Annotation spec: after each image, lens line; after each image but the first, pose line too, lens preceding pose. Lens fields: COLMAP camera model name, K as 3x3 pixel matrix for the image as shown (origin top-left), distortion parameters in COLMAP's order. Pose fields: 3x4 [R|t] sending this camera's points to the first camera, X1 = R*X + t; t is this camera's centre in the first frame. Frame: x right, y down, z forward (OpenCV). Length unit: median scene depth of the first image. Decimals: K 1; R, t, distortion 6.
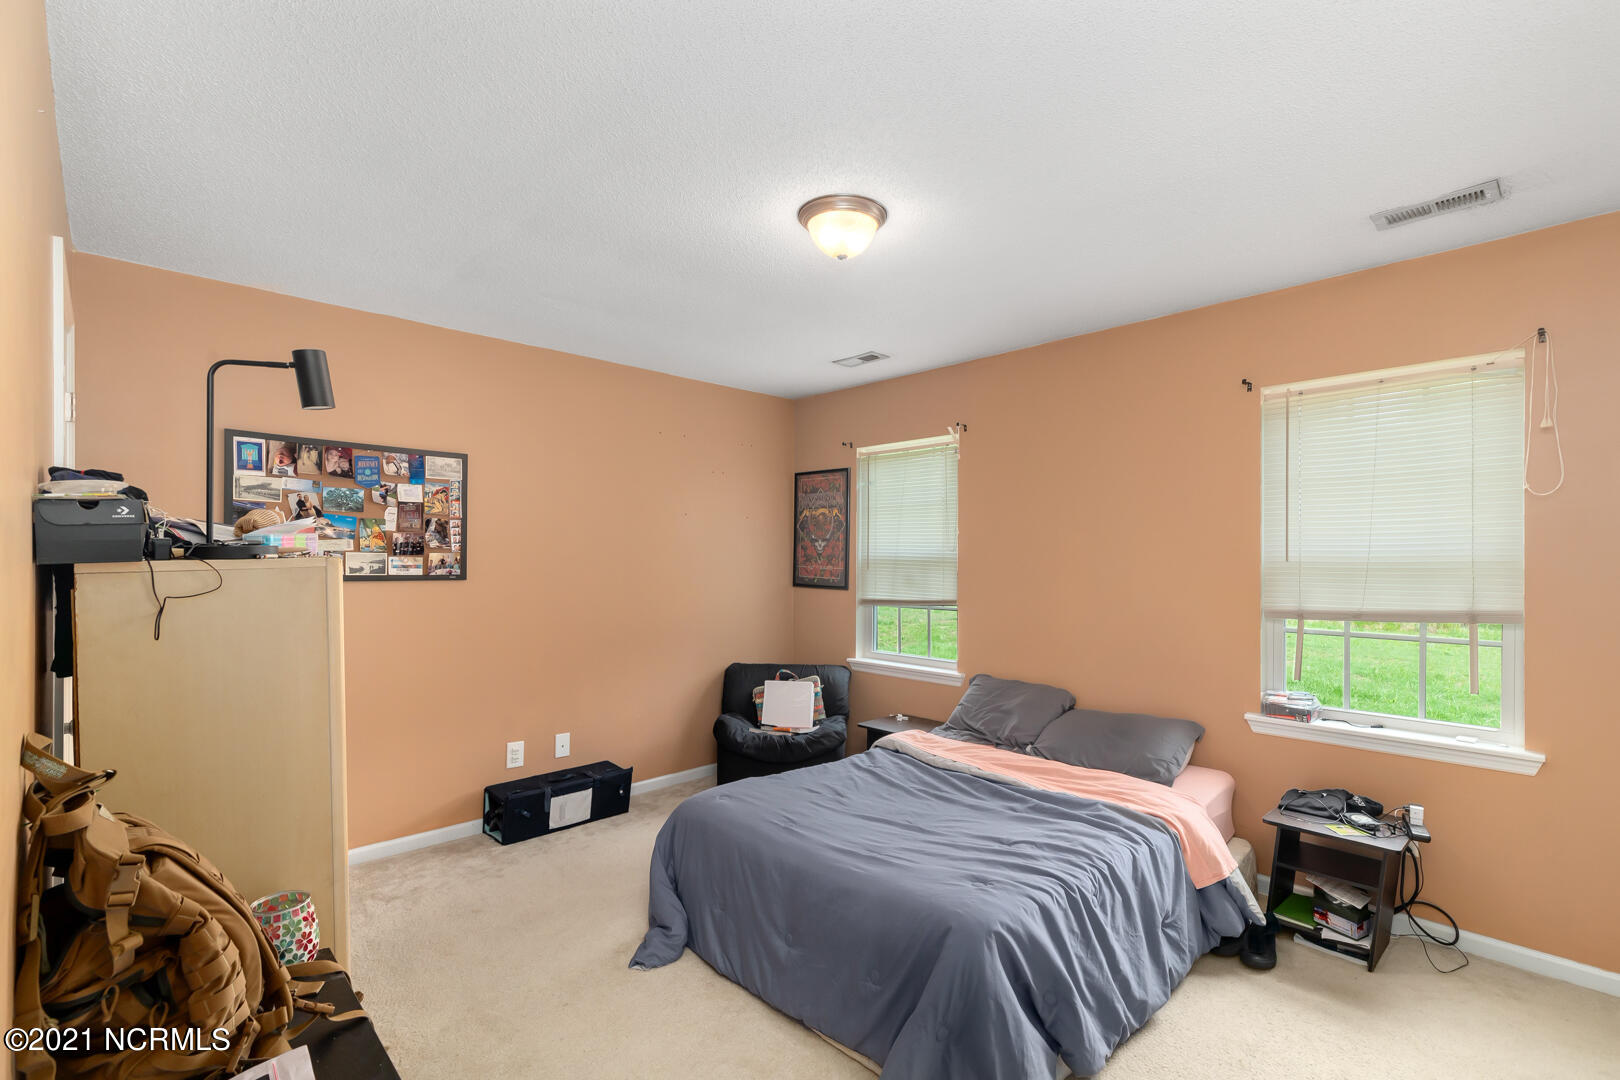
lens RADIAL K [[764.2, 0, 817.5], [0, 764.2, 552.6], [0, 0, 1]] dist [0.004765, 0.000172]
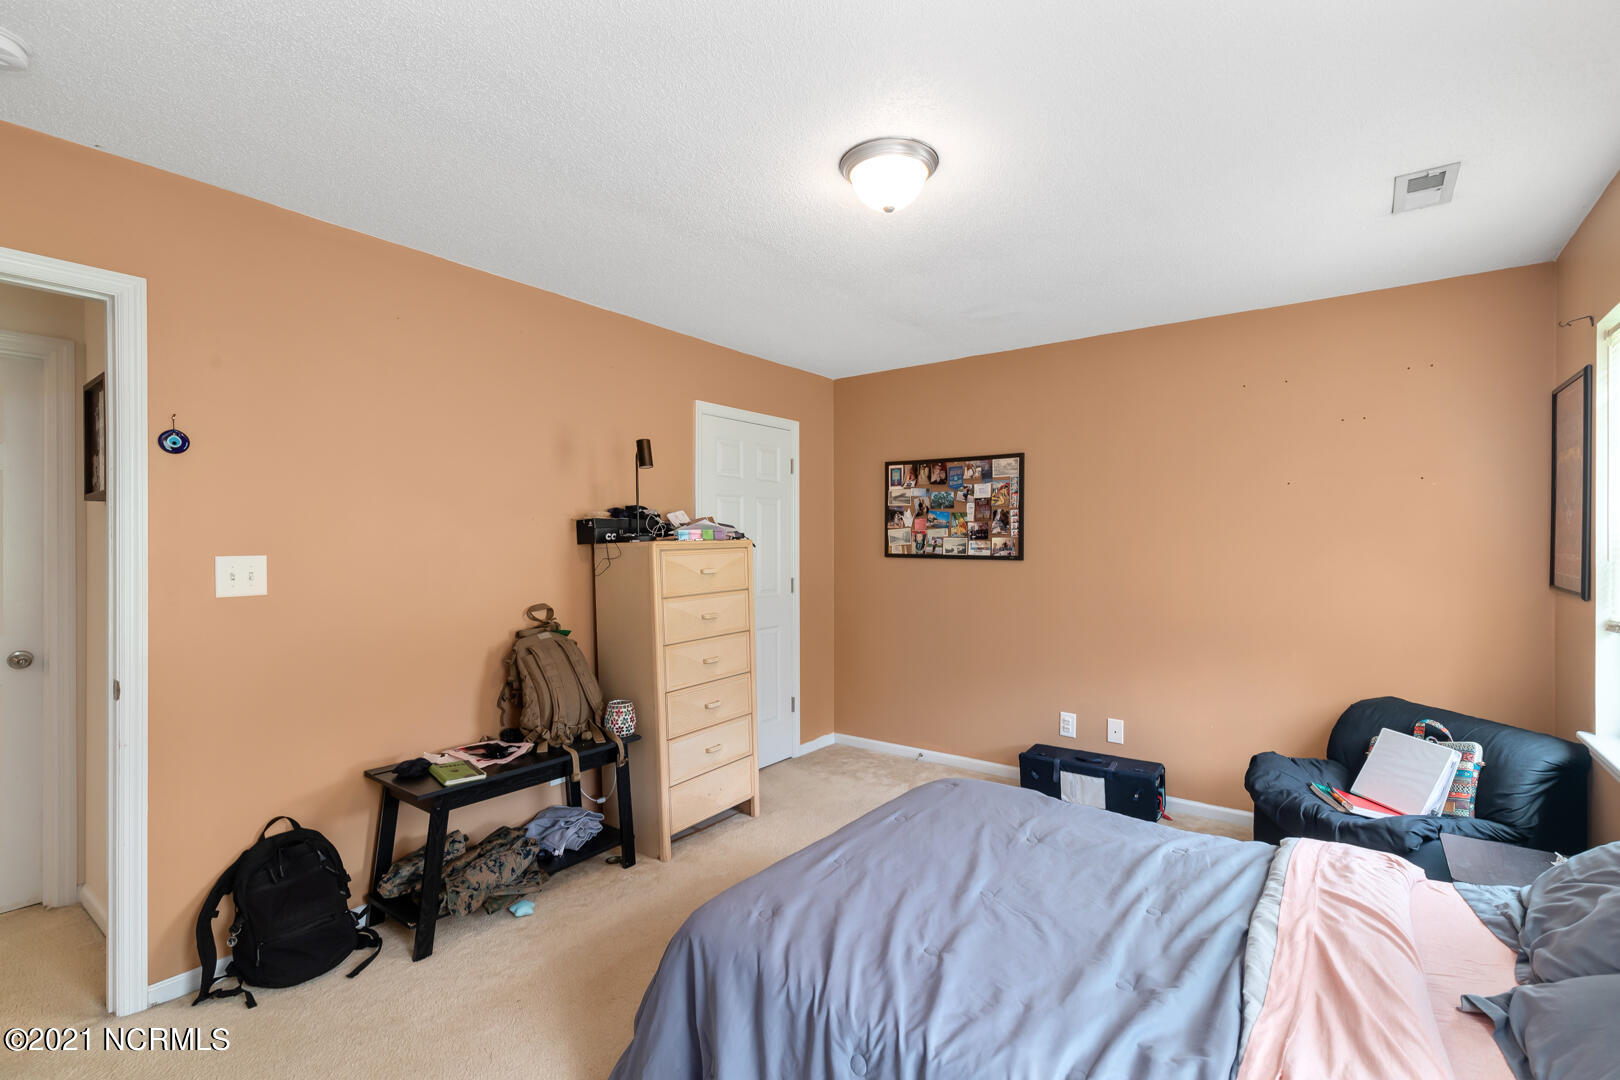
lens RADIAL K [[720.8, 0, 817.7], [0, 720.8, 541.2], [0, 0, 1]] dist [-0.001818, -0.000808]
pose [[0.139656, -0.004519, -0.990190, 0.613515], [0.007881, 0.999963, -0.003452, 0.007904], [0.990169, -0.007322, 0.139686, 0.562689]]
